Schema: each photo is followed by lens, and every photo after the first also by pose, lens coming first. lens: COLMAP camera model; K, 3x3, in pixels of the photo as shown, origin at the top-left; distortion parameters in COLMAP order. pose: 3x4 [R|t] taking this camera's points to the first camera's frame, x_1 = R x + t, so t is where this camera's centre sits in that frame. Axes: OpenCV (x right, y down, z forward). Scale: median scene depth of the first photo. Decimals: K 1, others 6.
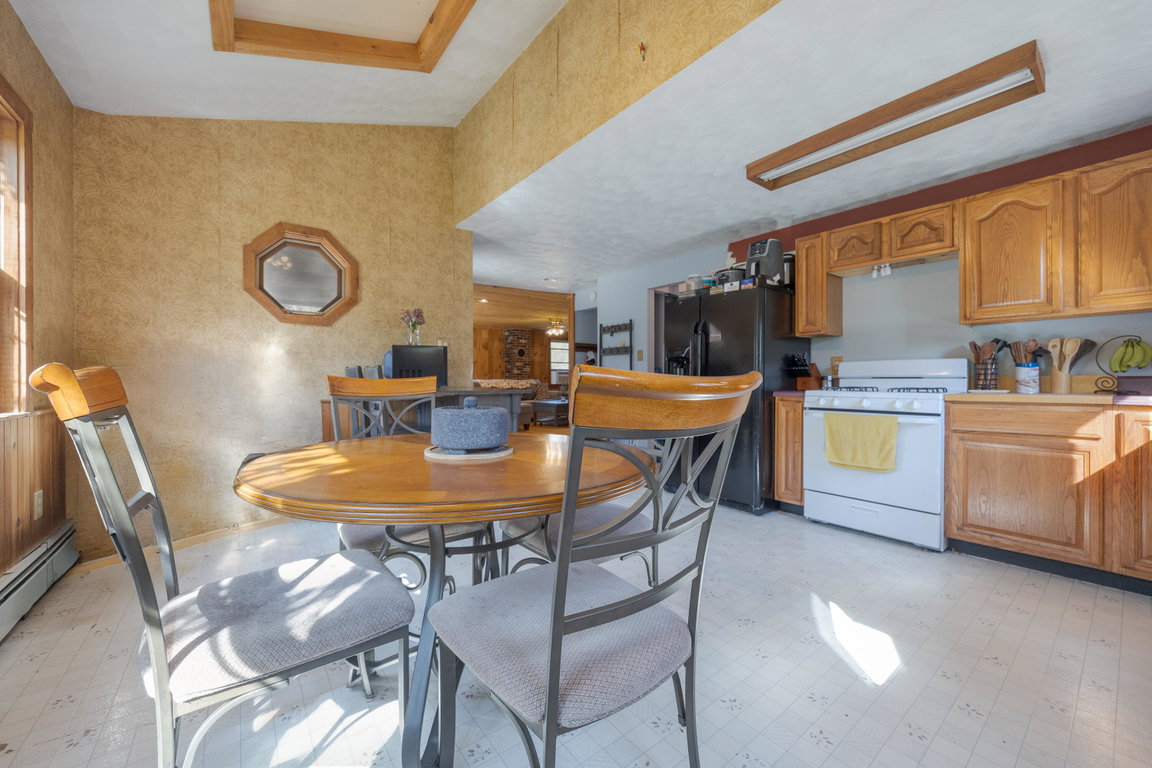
lens RADIAL K [[441.4, 0, 576.0], [0, 441.4, 384.0], [0, 0, 1]] dist [-0.002997, -0.000185]
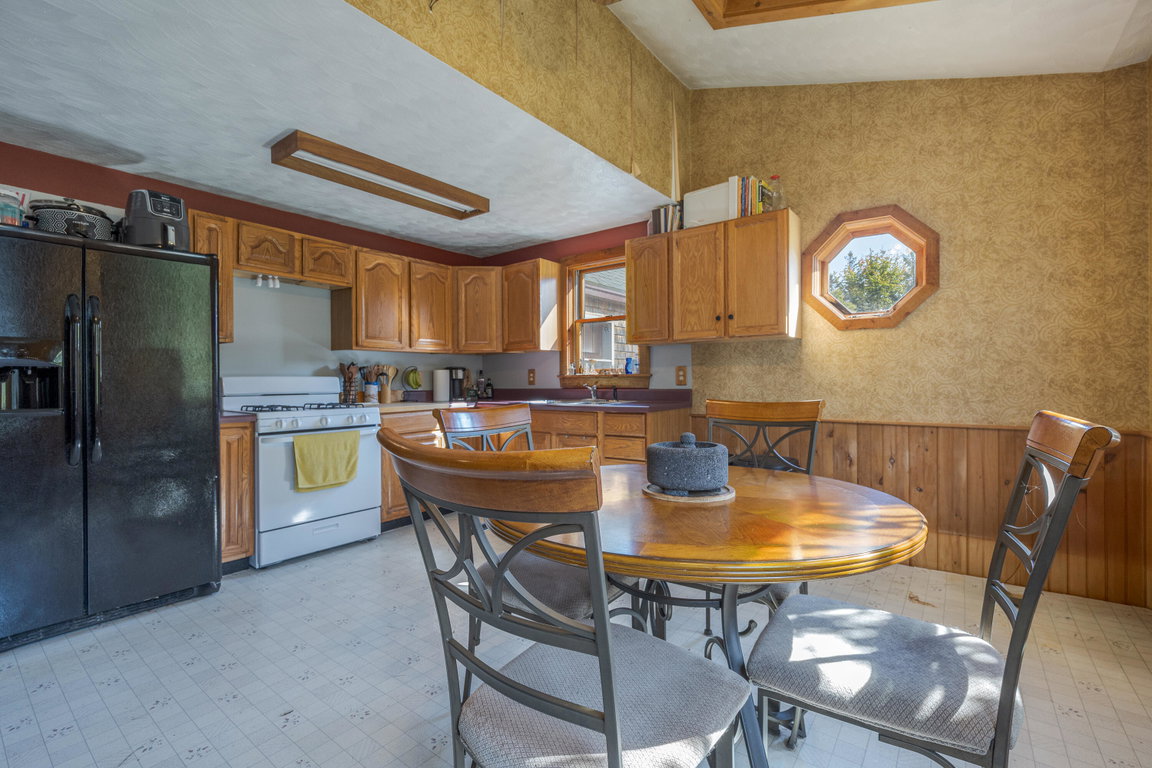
lens RADIAL K [[505.5, 0, 576.0], [0, 505.5, 384.0], [0, 0, 1]] dist [-0.001554, -0.000278]
pose [[-0.253515, -0.003830, 0.967324, -0.604762], [0.012018, 0.999903, 0.007109, -0.042330], [-0.967257, 0.013428, -0.253445, 0.742276]]
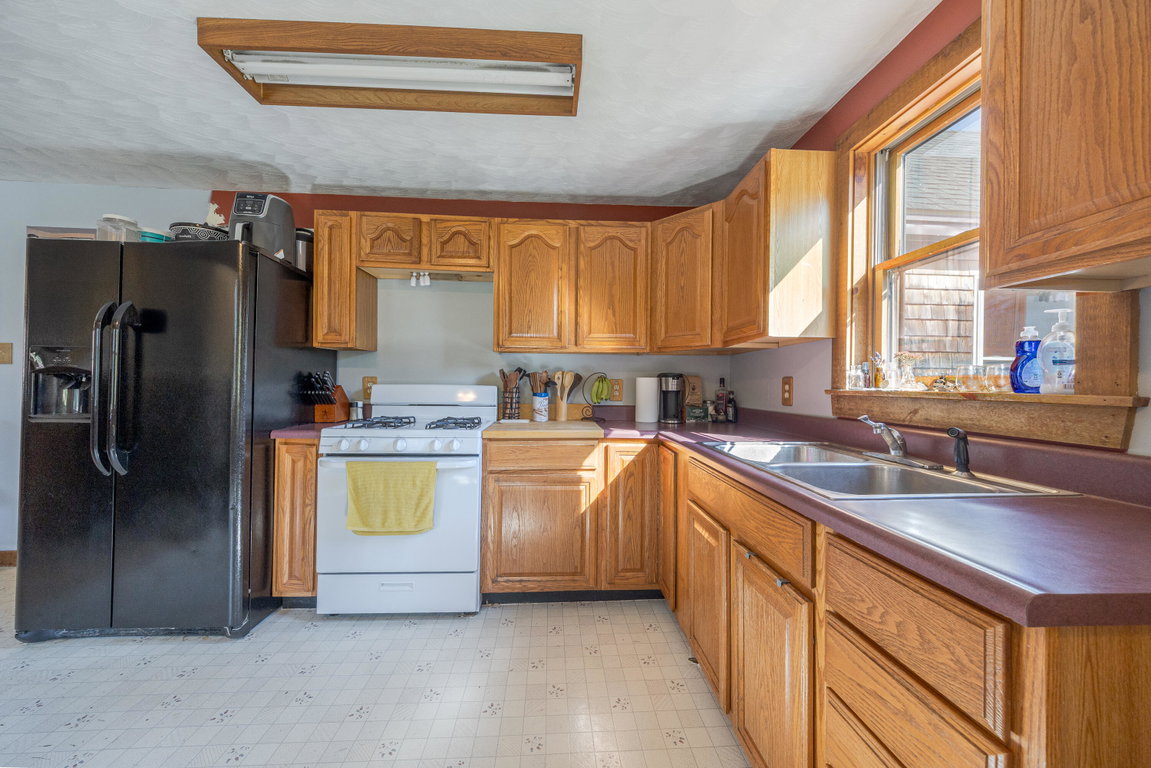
lens RADIAL K [[413.0, 0, 575.5], [0, 413.0, 384.0], [0, 0, 1]] dist [0.001038, -0.000092]
pose [[0.568403, 0.007806, 0.822713, 0.240410], [-0.008993, 0.999954, -0.003275, -0.062812], [-0.822701, -0.005537, 0.568448, 0.344964]]
